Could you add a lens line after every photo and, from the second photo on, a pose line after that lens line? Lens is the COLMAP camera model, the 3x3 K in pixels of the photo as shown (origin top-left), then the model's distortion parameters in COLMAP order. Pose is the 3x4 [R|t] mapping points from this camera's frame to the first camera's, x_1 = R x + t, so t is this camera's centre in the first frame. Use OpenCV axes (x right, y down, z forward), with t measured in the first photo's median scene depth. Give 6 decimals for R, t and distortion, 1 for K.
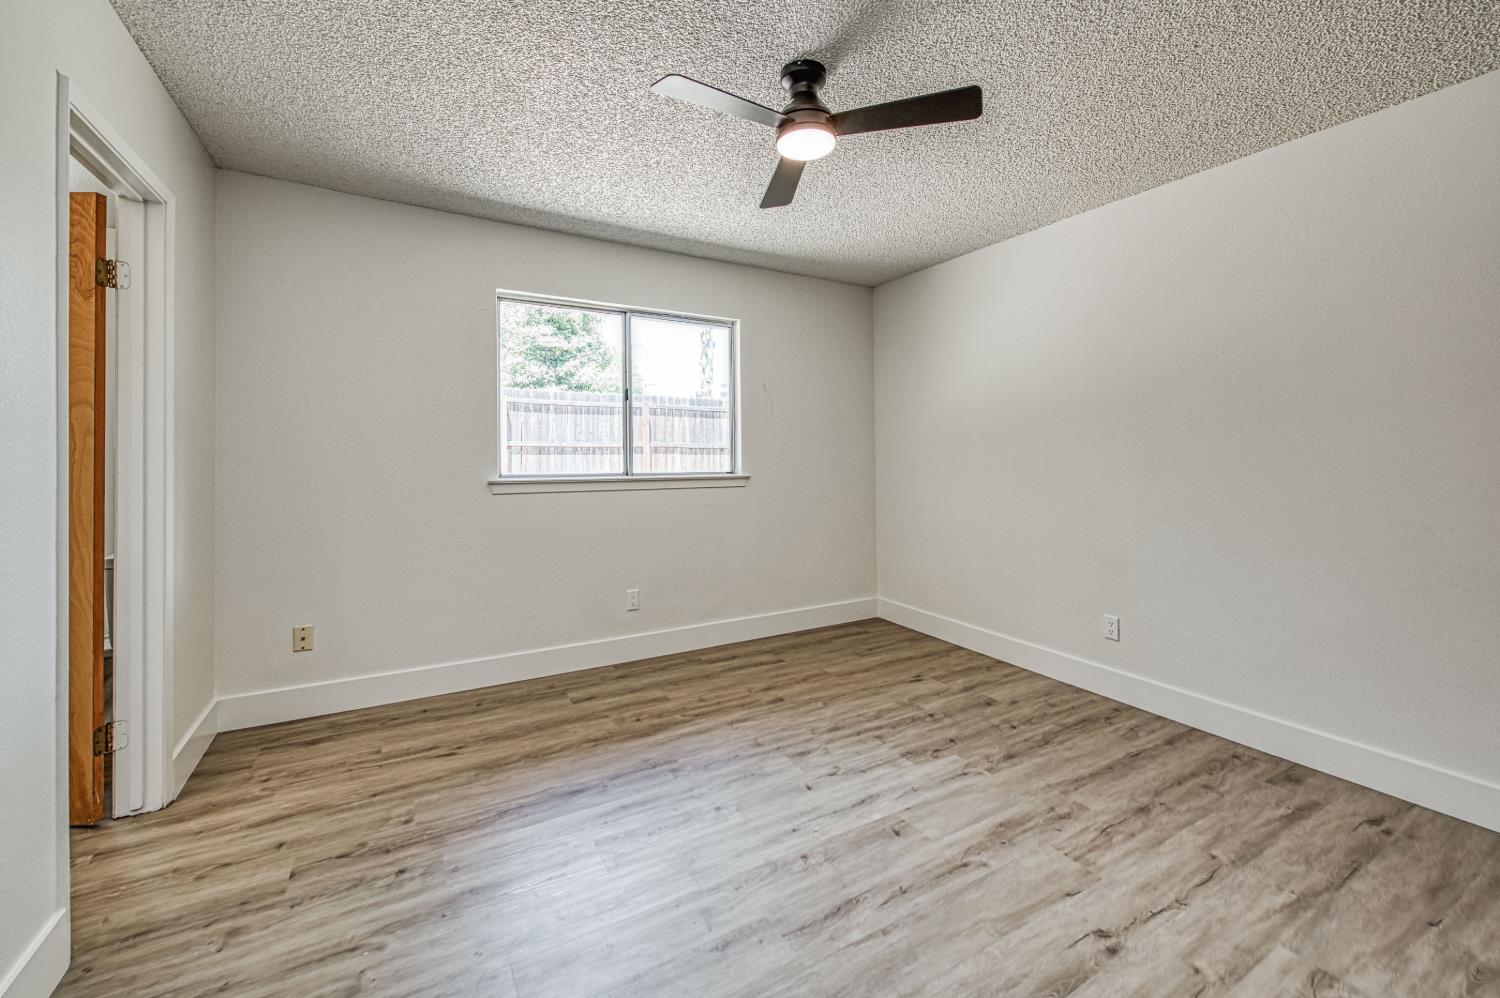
lens RADIAL K [[612.8, 0, 751.3], [0, 612.8, 449.0], [0, 0, 1]] dist [0.008629, -0.000229]
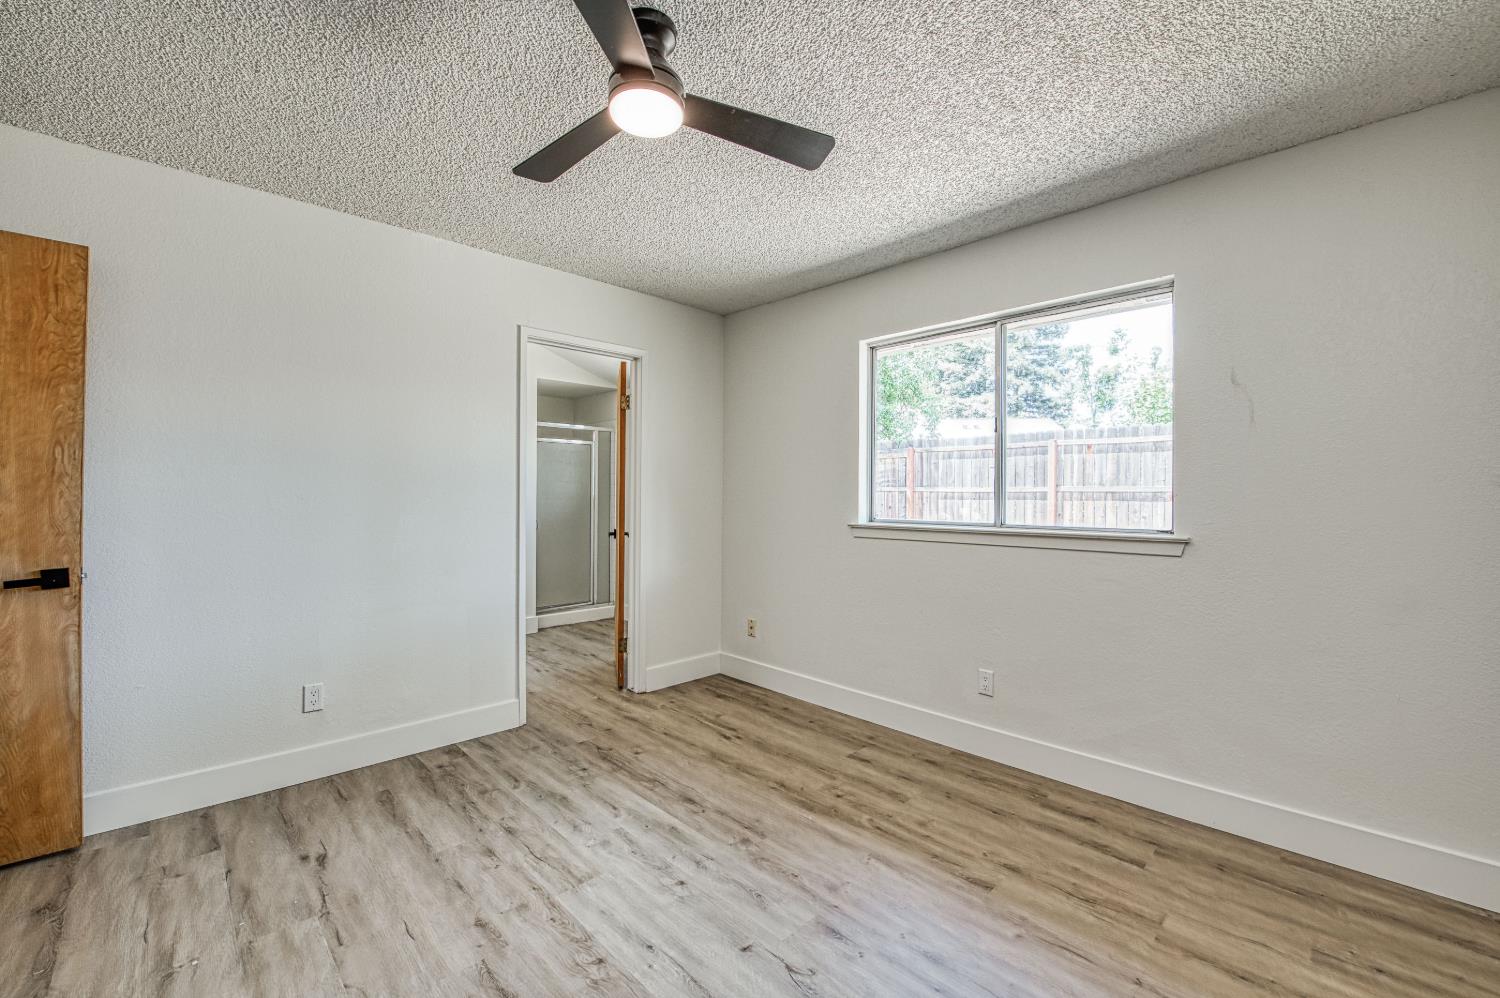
lens RADIAL K [[608.9, 0, 753.7], [0, 608.9, 499.1], [0, 0, 1]] dist [-0.010733, -0.001000]
pose [[0.256256, 0.006700, -0.966586, 0.653927], [0.002237, 0.999969, 0.007525, 0.000571], [0.966606, -0.004090, 0.256233, 0.672413]]
